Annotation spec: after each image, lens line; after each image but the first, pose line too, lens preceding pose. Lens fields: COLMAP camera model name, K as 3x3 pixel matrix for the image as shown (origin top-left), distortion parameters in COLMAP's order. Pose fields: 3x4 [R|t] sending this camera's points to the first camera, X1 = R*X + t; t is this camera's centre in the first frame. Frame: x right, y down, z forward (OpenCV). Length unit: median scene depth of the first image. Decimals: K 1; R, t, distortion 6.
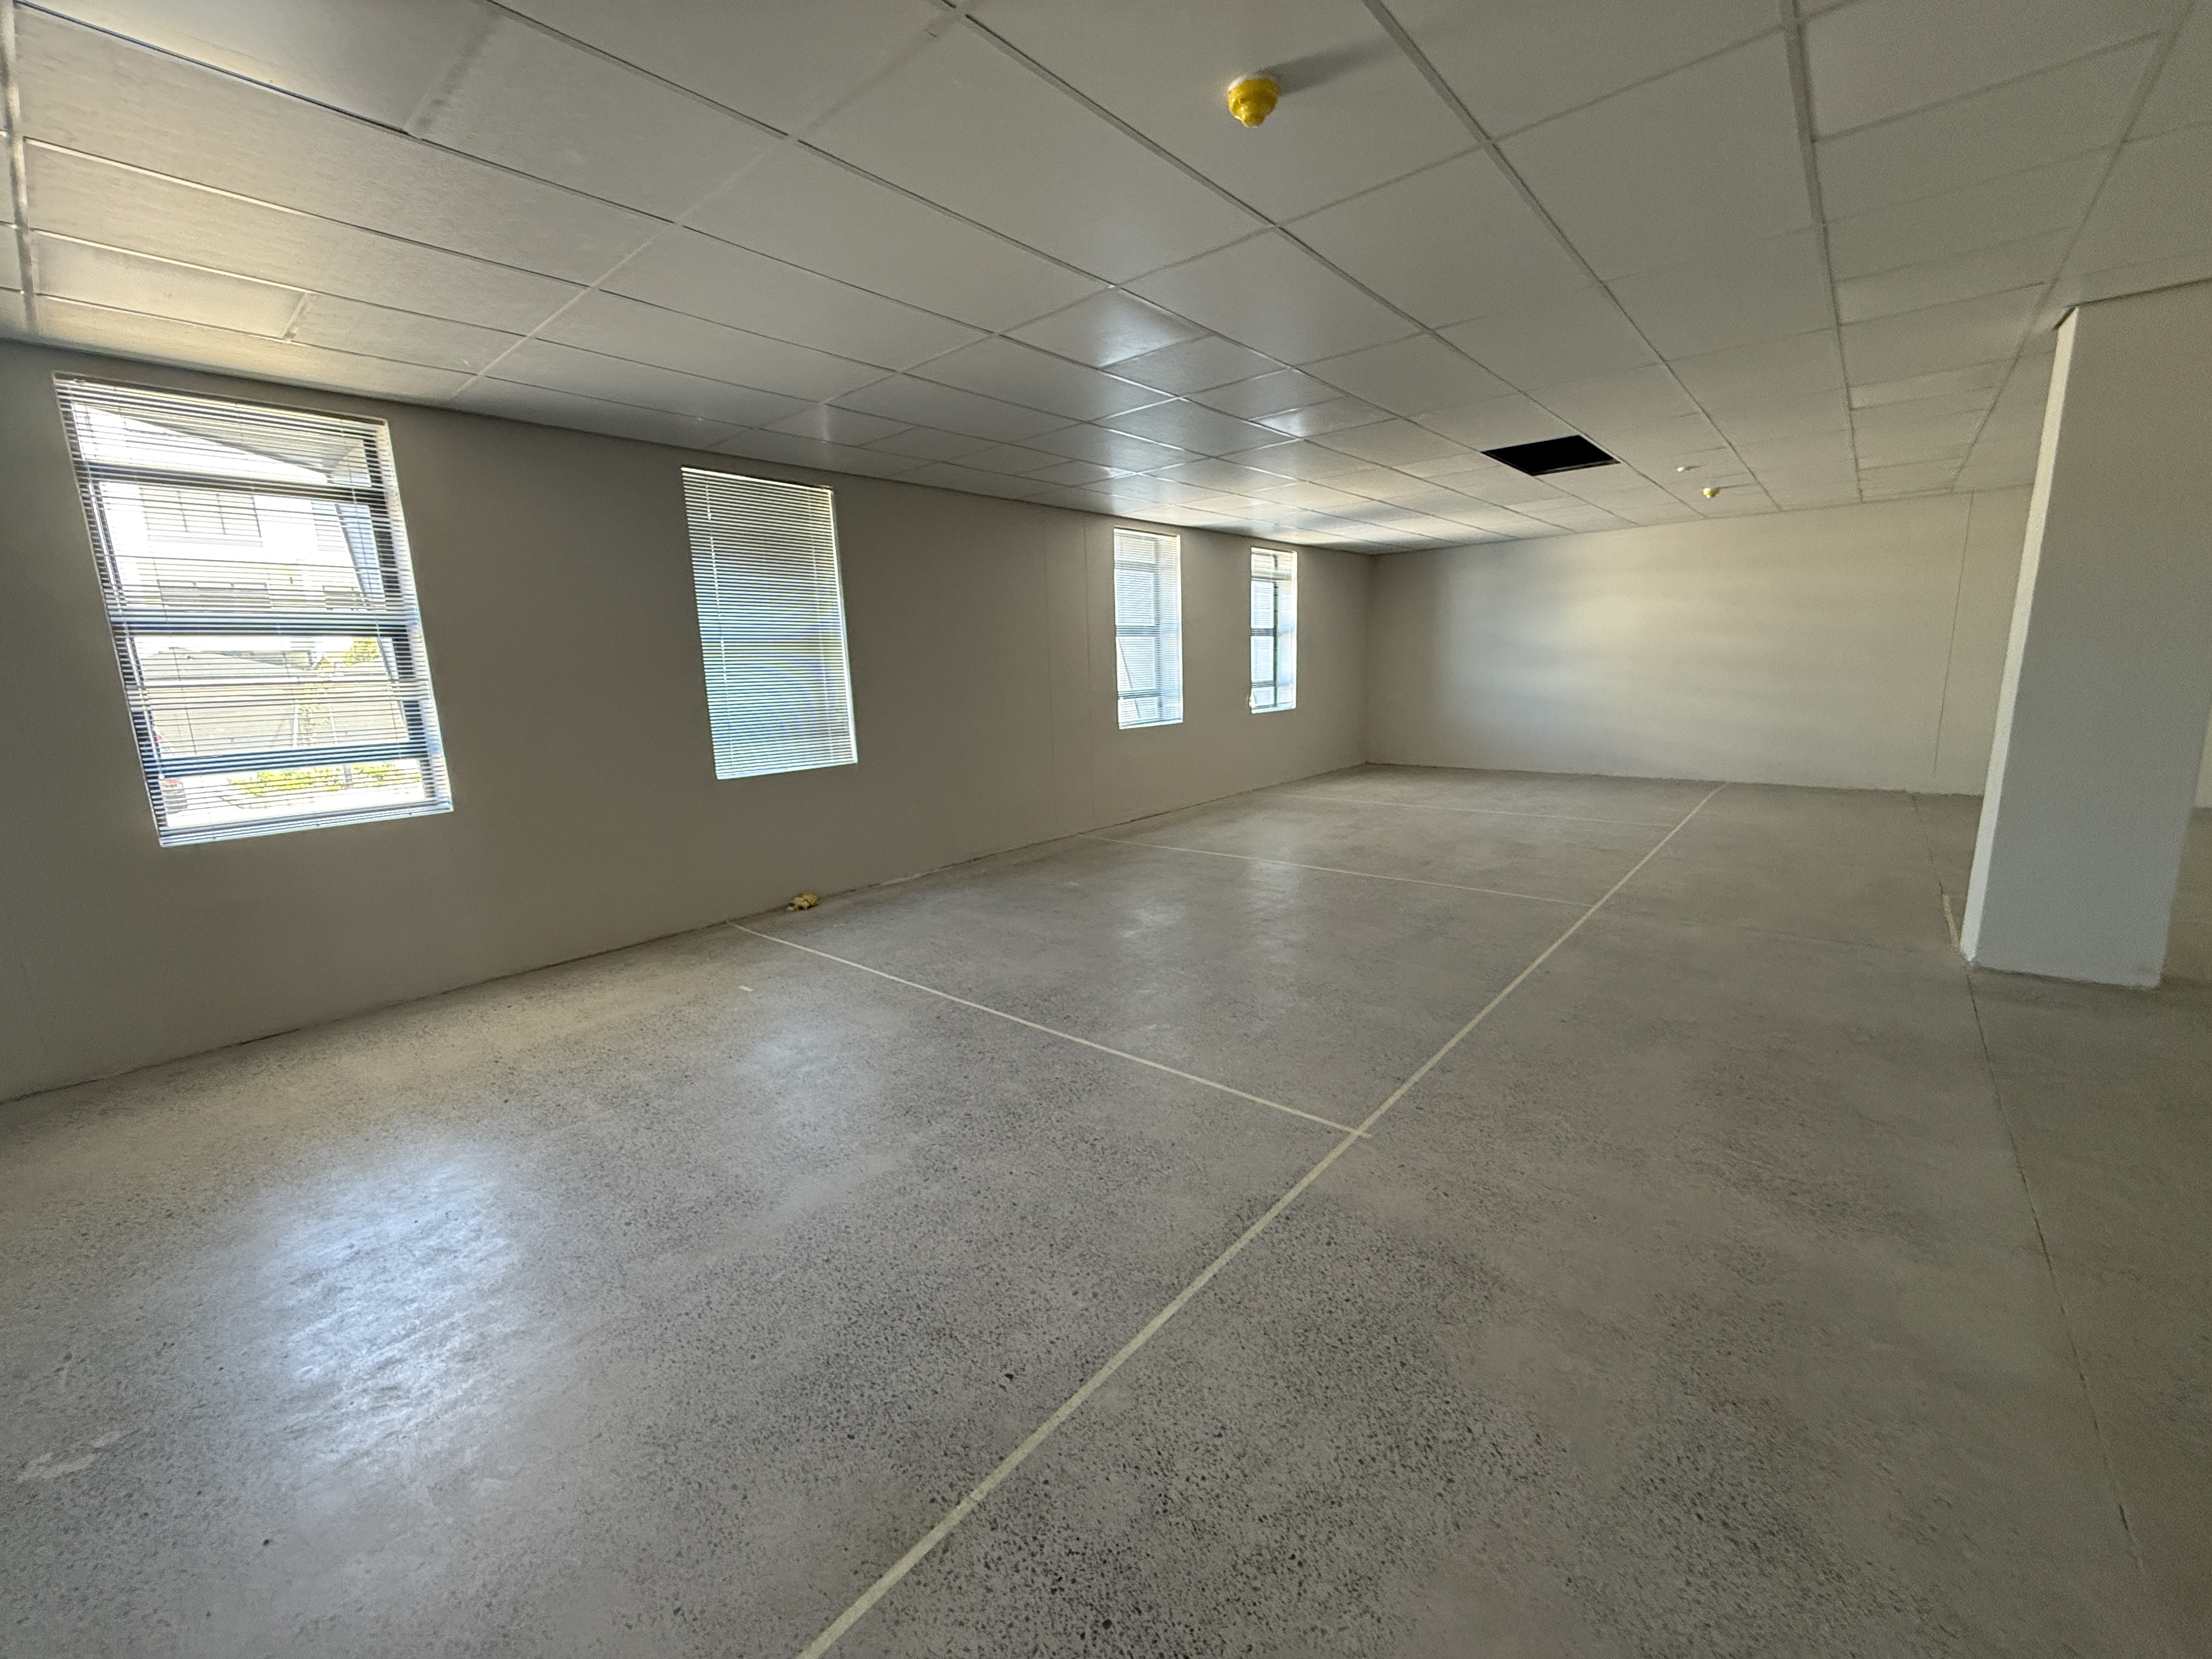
lens RADIAL K [[881.2, 0, 1107.8], [0, 881.2, 829.2], [0, 0, 1]] dist [-0.001187, 0.000181]
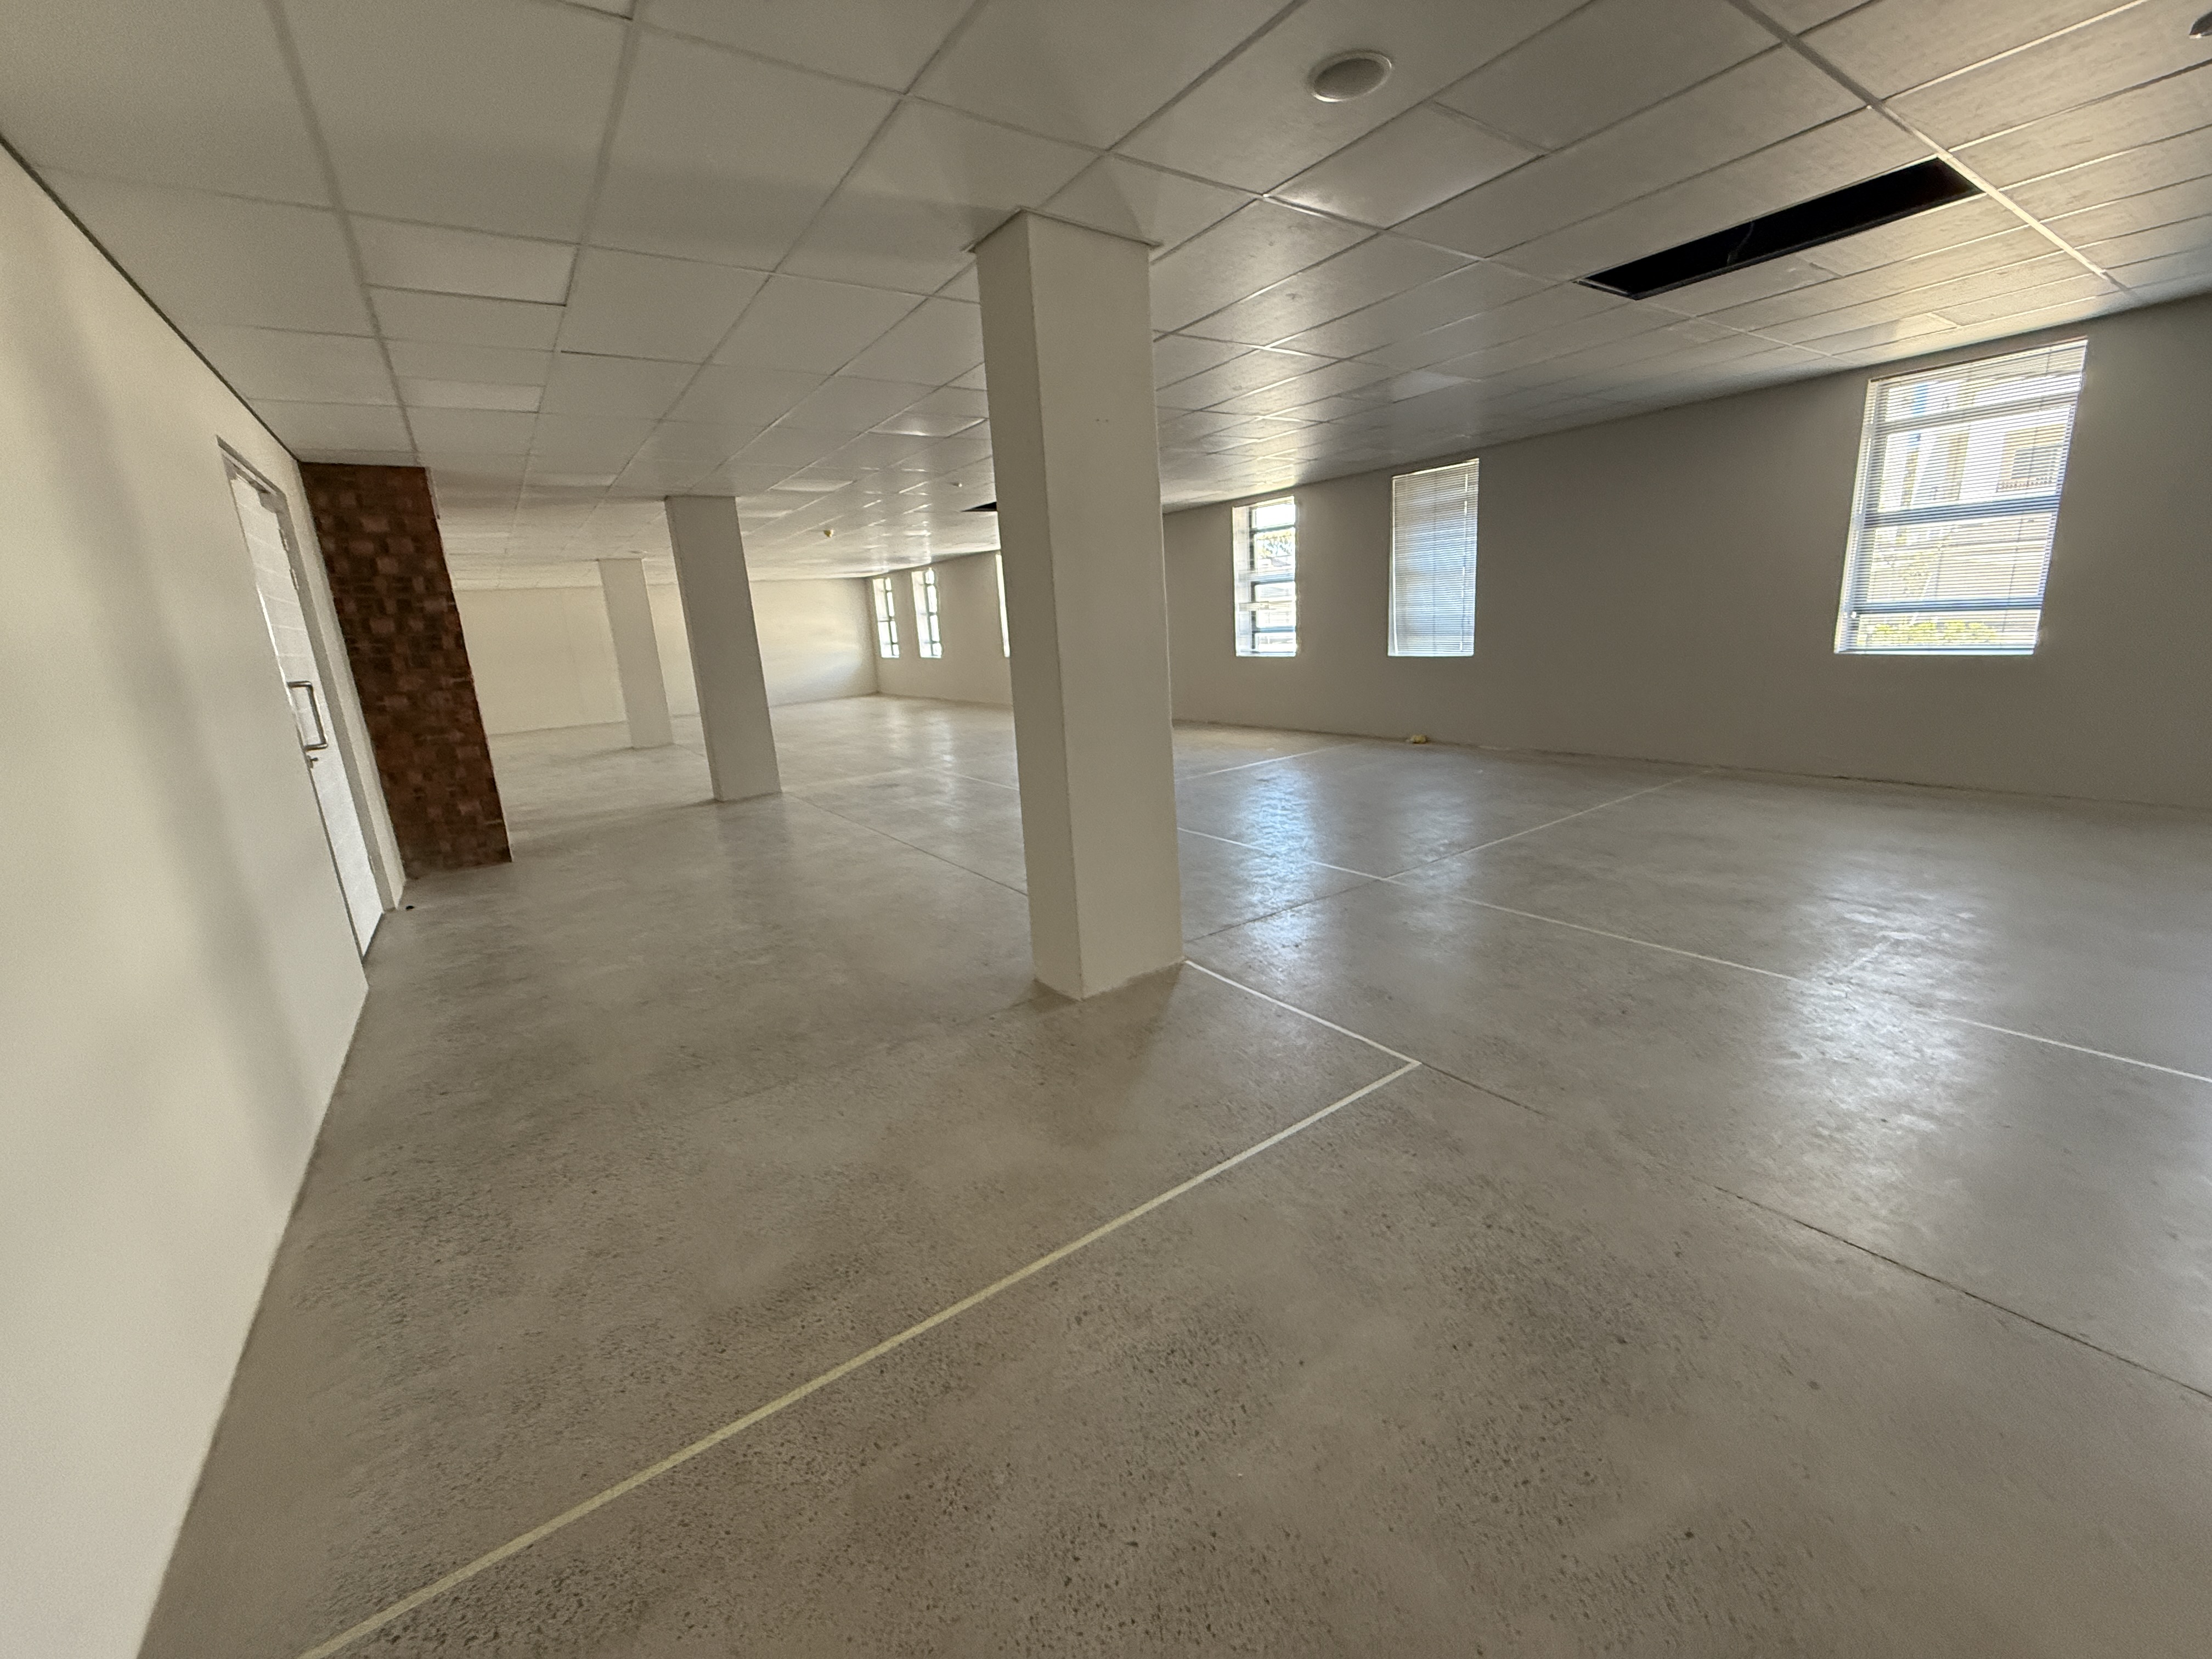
lens RADIAL K [[881.2, 0, 1100.7], [0, 881.2, 826.4], [0, 0, 1]] dist [-0.001187, 0.000181]
pose [[-0.252134, 0.268820, -0.929604, 1.329373], [-0.109943, 0.946463, 0.303515, -0.189896], [0.961427, 0.178730, -0.209081, 0.807054]]
